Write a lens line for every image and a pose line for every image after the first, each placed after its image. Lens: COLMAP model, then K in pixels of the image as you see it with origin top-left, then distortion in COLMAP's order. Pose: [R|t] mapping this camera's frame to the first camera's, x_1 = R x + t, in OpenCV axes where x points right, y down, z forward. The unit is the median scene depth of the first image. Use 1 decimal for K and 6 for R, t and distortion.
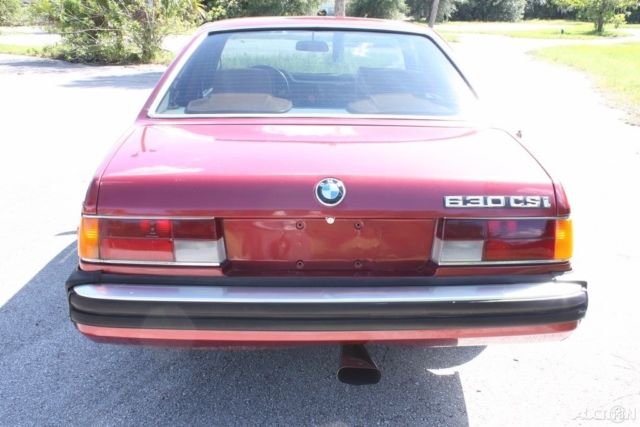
lens RADIAL K [[626.9, 0, 326.8], [0, 626.9, 200.9], [0, 0, 1]] dist [-0.062159, 0.000000]
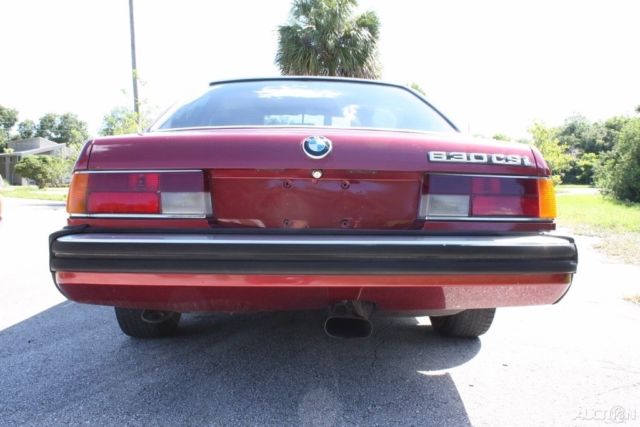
lens RADIAL K [[537.7, 0, 322.6], [0, 537.7, 208.0], [0, 0, 1]] dist [-0.113349, 0.073396]
pose [[0.999923, -0.004057, 0.011743, 0.003991], [0.006676, 0.972591, -0.232426, 0.274891], [-0.010478, 0.232487, 0.972543, 0.164997]]
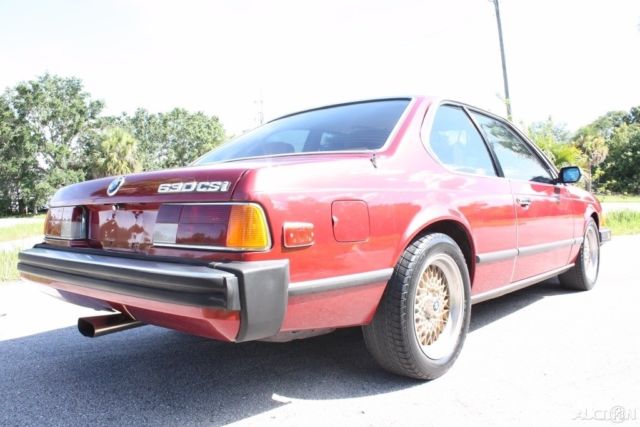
lens RADIAL K [[537.7, 0, 322.3], [0, 537.7, 211.6], [0, 0, 1]] dist [-0.113349, 0.073396]
pose [[0.719163, -0.019971, -0.694555, 1.036949], [-0.147616, 0.972378, -0.180805, 0.167740], [0.678981, 0.232555, 0.696350, 0.513649]]
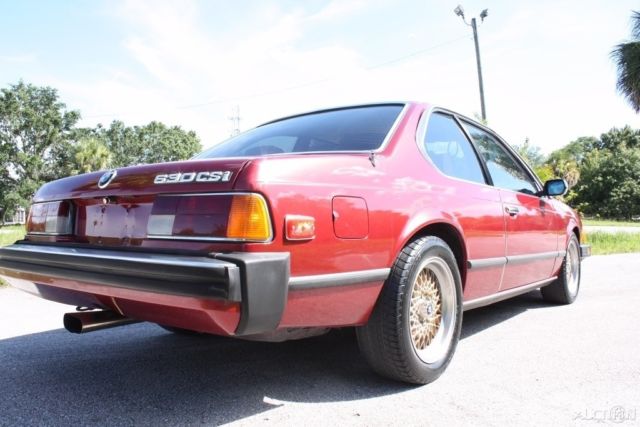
lens RADIAL K [[537.7, 0, 324.1], [0, 537.7, 212.3], [0, 0, 1]] dist [-0.113349, 0.073396]
pose [[0.753941, -0.026708, -0.656399, 0.993626], [-0.158684, 0.962183, -0.221414, 0.210780], [0.637489, 0.271093, 0.721191, 0.505204]]
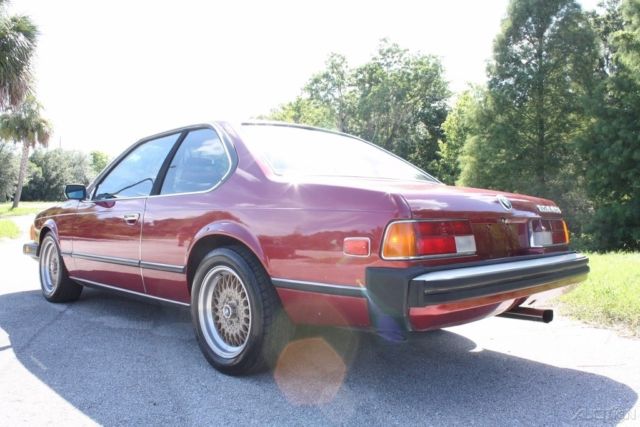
lens RADIAL K [[537.7, 0, 314.0], [0, 537.7, 212.5], [0, 0, 1]] dist [-0.113349, 0.073396]
pose [[0.750587, -0.001847, 0.660769, -1.163744], [0.173888, 0.965301, -0.194827, 0.175681], [-0.637481, 0.261134, 0.724864, 0.337931]]
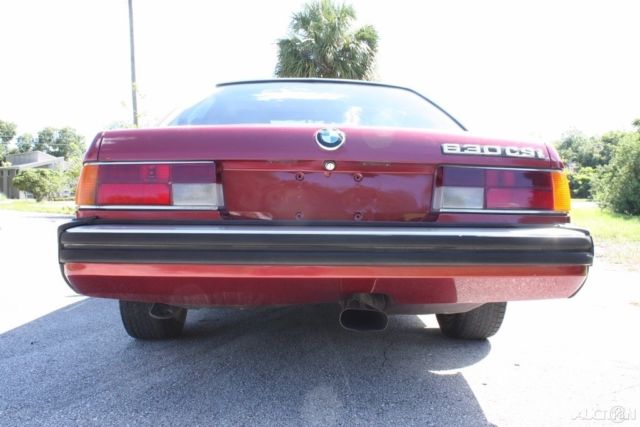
lens RADIAL K [[537.7, 0, 322.6], [0, 537.7, 209.1], [0, 0, 1]] dist [-0.113349, 0.073396]
pose [[0.999866, -0.003722, 0.015927, -0.019665], [0.007680, 0.966593, -0.256203, 0.305253], [-0.014442, 0.256291, 0.966492, 0.183579]]
